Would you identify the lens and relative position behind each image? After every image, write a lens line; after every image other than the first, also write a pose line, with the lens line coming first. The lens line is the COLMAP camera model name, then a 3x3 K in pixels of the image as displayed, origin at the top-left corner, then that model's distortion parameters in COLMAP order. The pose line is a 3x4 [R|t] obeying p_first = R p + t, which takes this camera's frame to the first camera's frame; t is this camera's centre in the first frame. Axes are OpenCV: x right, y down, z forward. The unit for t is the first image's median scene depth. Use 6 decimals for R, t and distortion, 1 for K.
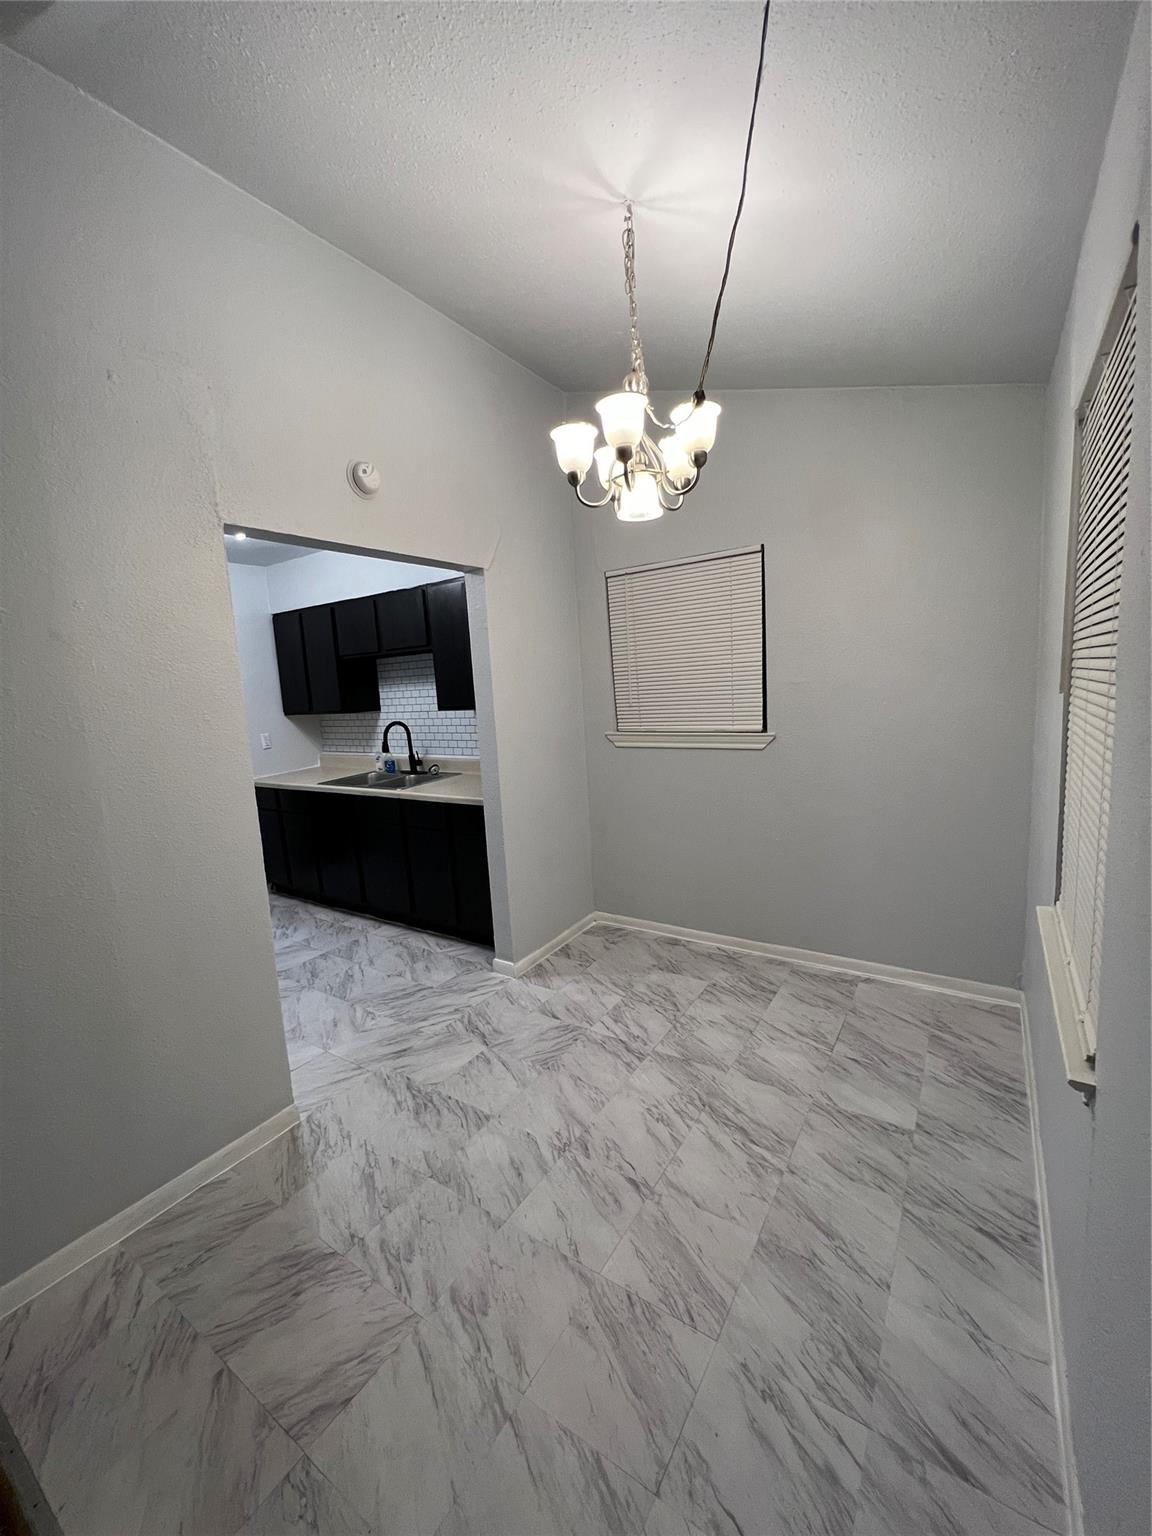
lens RADIAL K [[614.3, 0, 572.1], [0, 614.3, 769.1], [0, 0, 1]] dist [-0.000603, 0.000951]
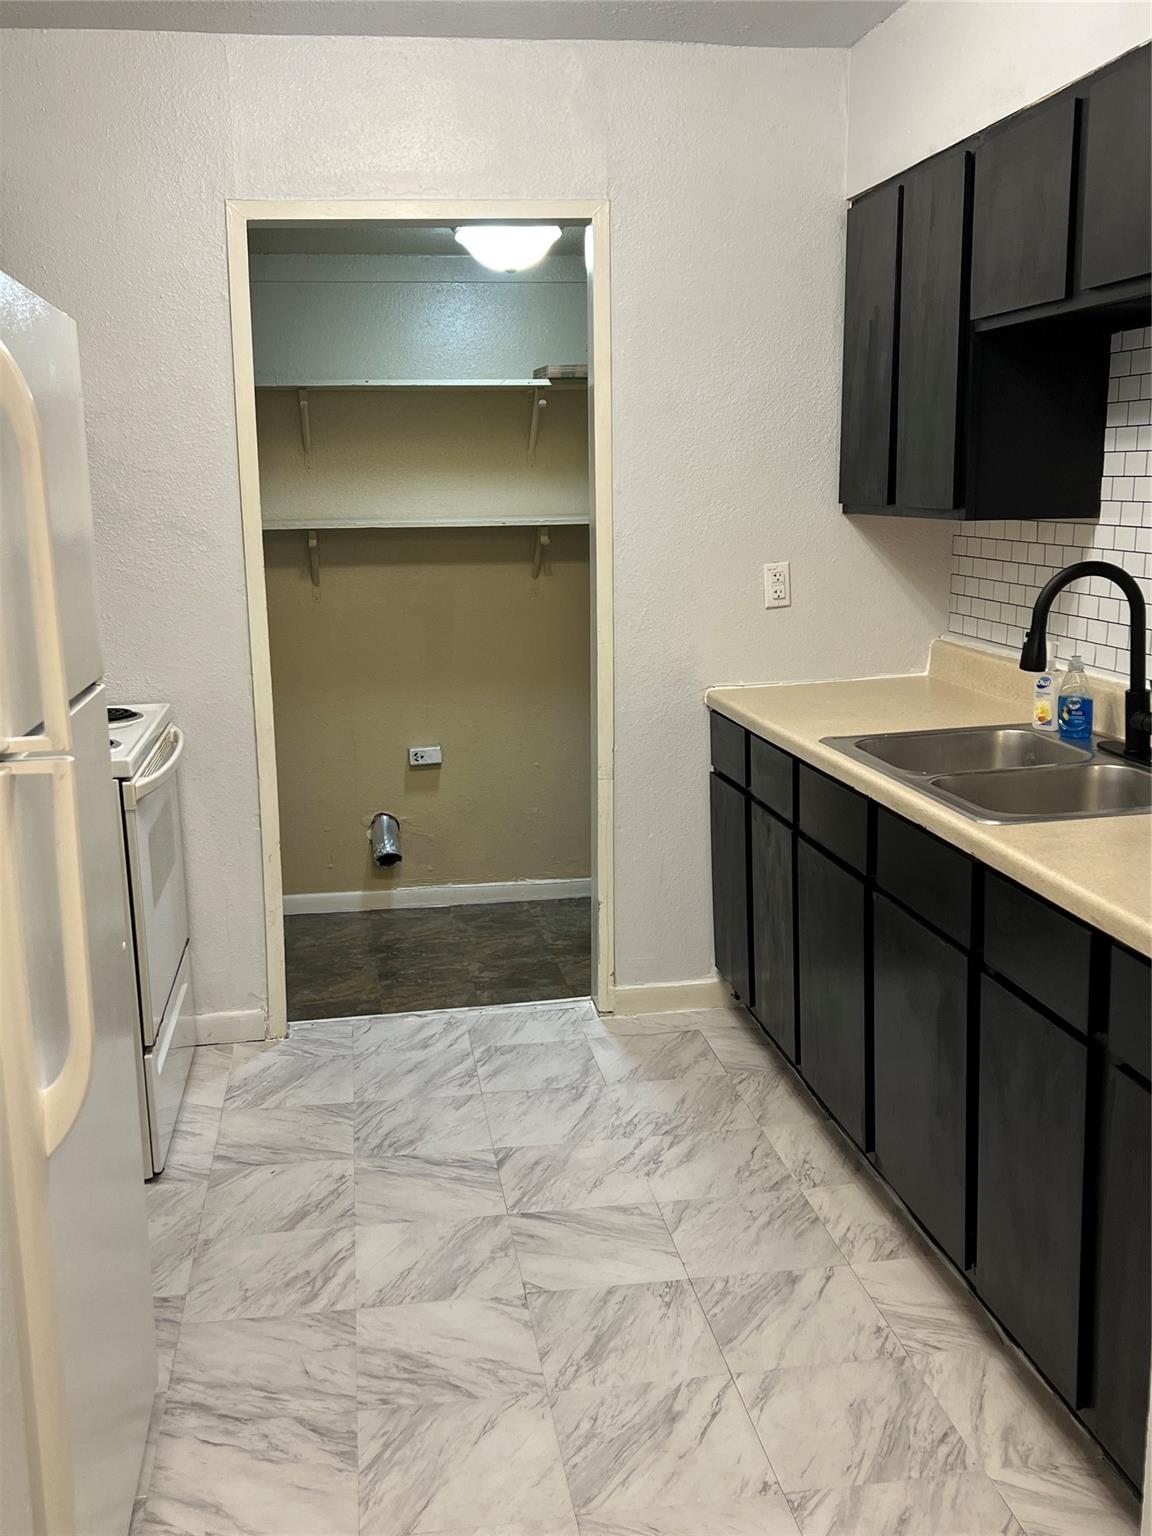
lens RADIAL K [[1498.9, 0, 565.2], [0, 1498.9, 787.7], [0, 0, 1]] dist [0.119090, -0.276421]
pose [[0.677164, 0.193864, -0.709835, 0.079009], [-0.126623, 0.980980, 0.147122, -0.074691], [0.724856, -0.009744, 0.688832, 0.559657]]
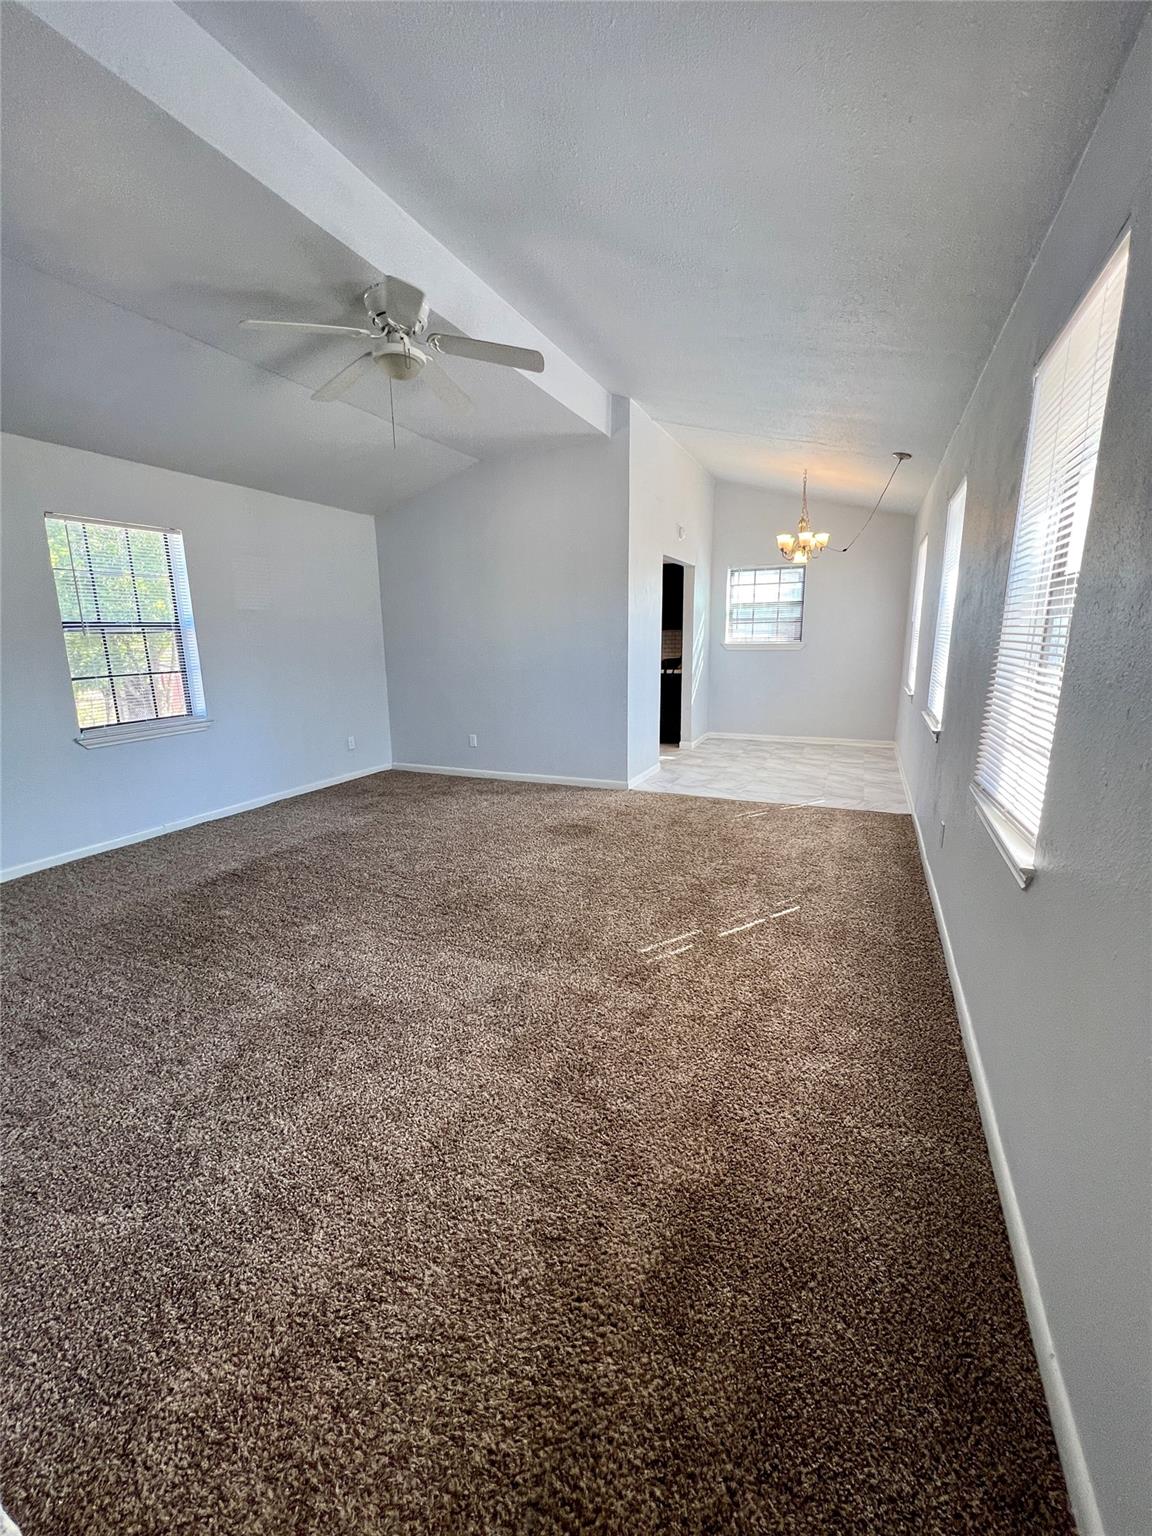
lens RADIAL K [[614.3, 0, 572.9], [0, 614.3, 769.7], [0, 0, 1]] dist [-0.000008, -0.000127]
pose [[0.987293, 0.010263, 0.158578, -1.021148], [-0.021684, 0.997279, 0.070458, 0.308935], [-0.157423, -0.073001, 0.984829, -1.354395]]
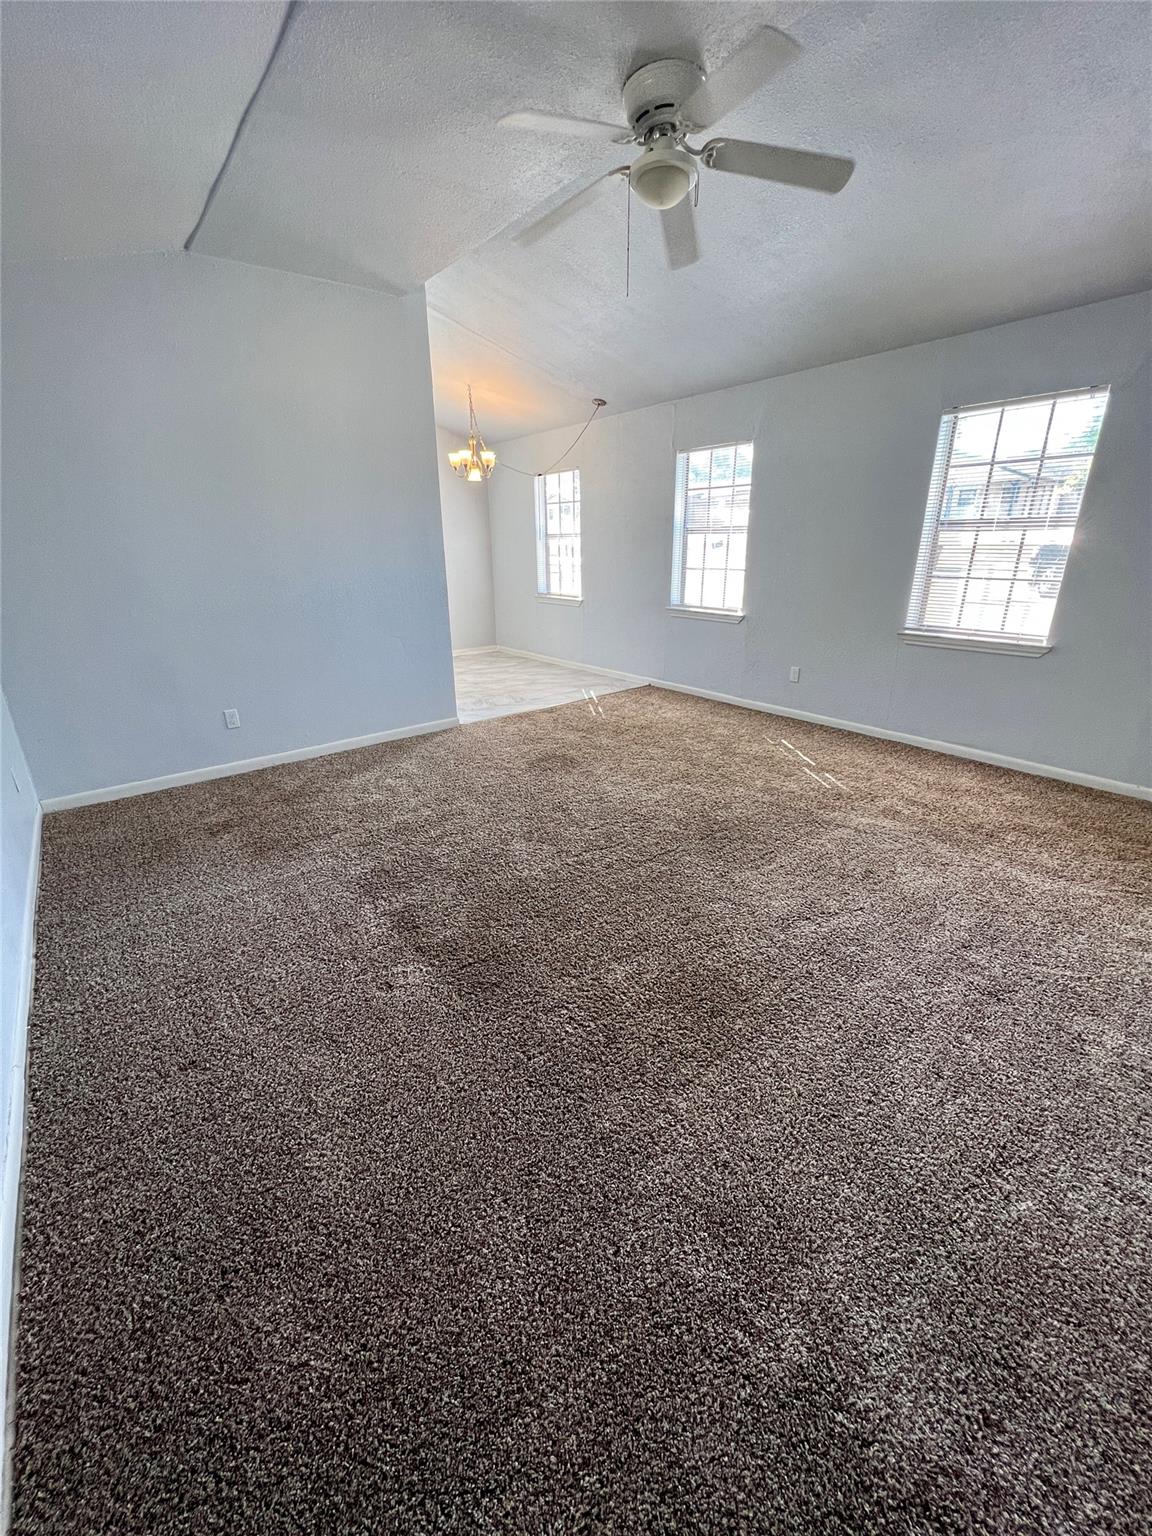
lens RADIAL K [[614.3, 0, 572.1], [0, 614.3, 769.1], [0, 0, 1]] dist [-0.000603, 0.000951]
pose [[0.299612, -0.273004, 0.914167, -2.140211], [0.124579, 0.961176, 0.246213, 0.226335], [-0.945893, 0.040118, 0.321990, -0.328378]]
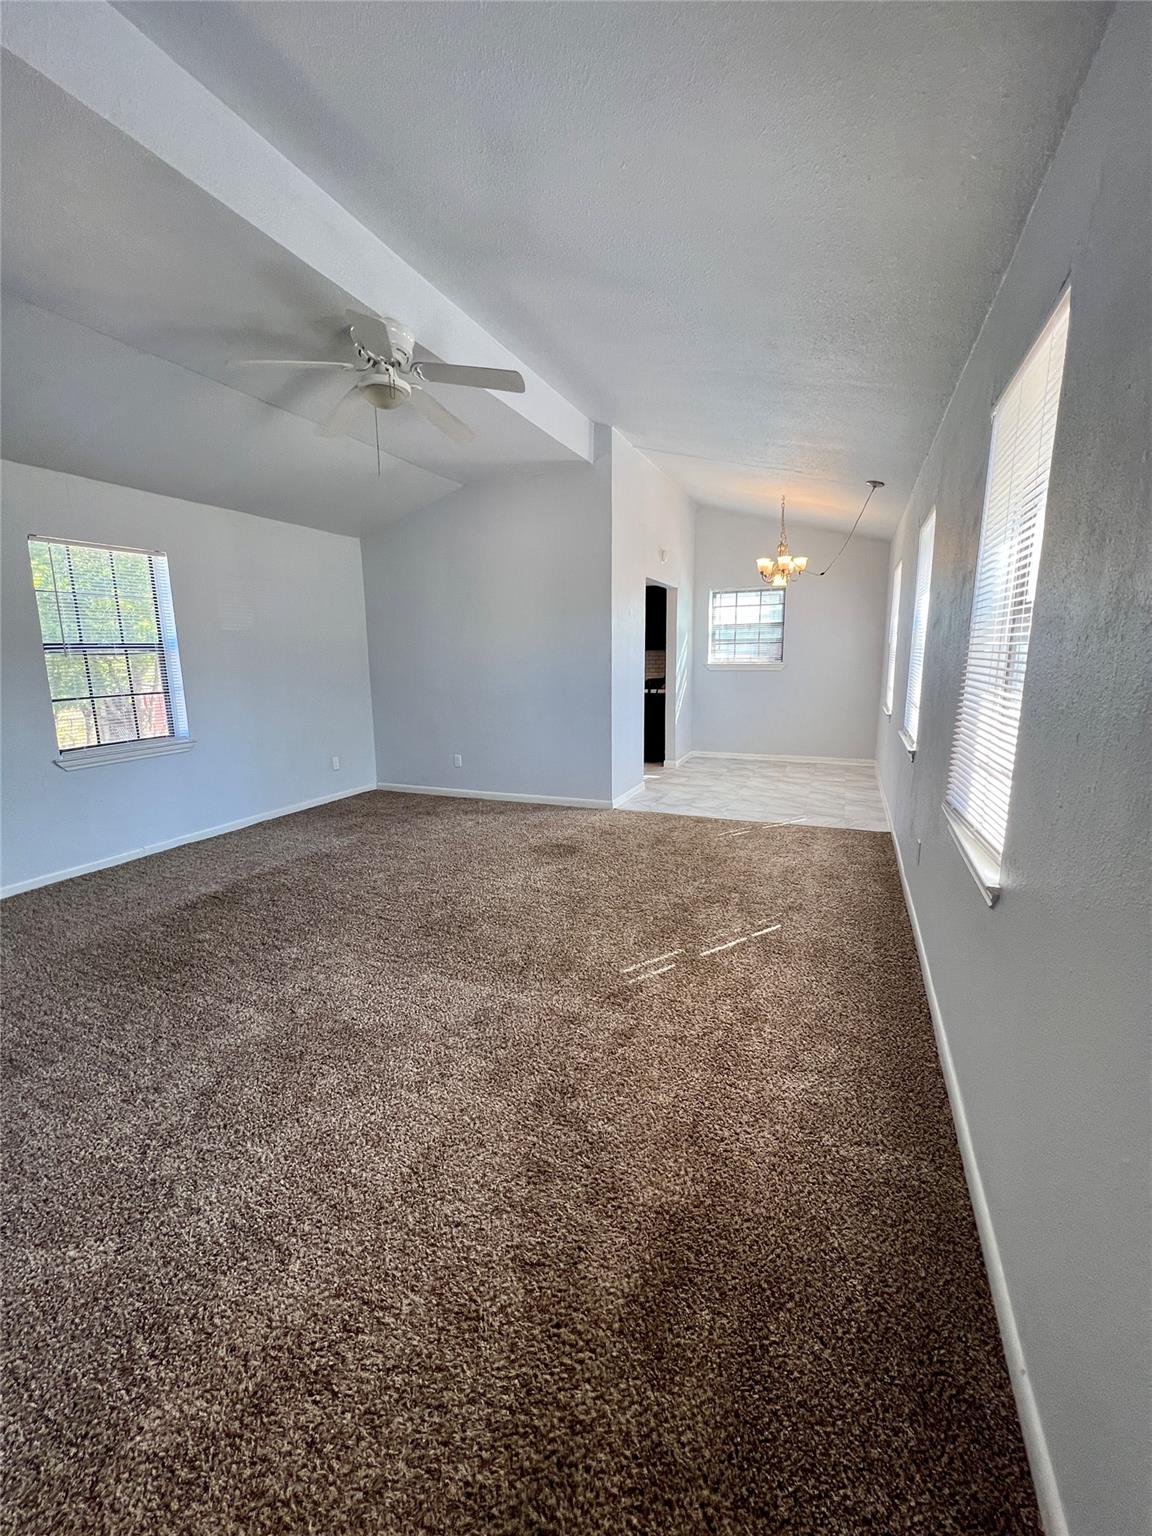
lens RADIAL K [[614.3, 0, 572.9], [0, 614.3, 769.7], [0, 0, 1]] dist [-0.000008, -0.000127]
pose [[0.983793, 0.011564, 0.178933, -1.015210], [-0.019135, 0.998990, 0.040644, 0.303402], [-0.178282, -0.043409, 0.983021, -1.365952]]
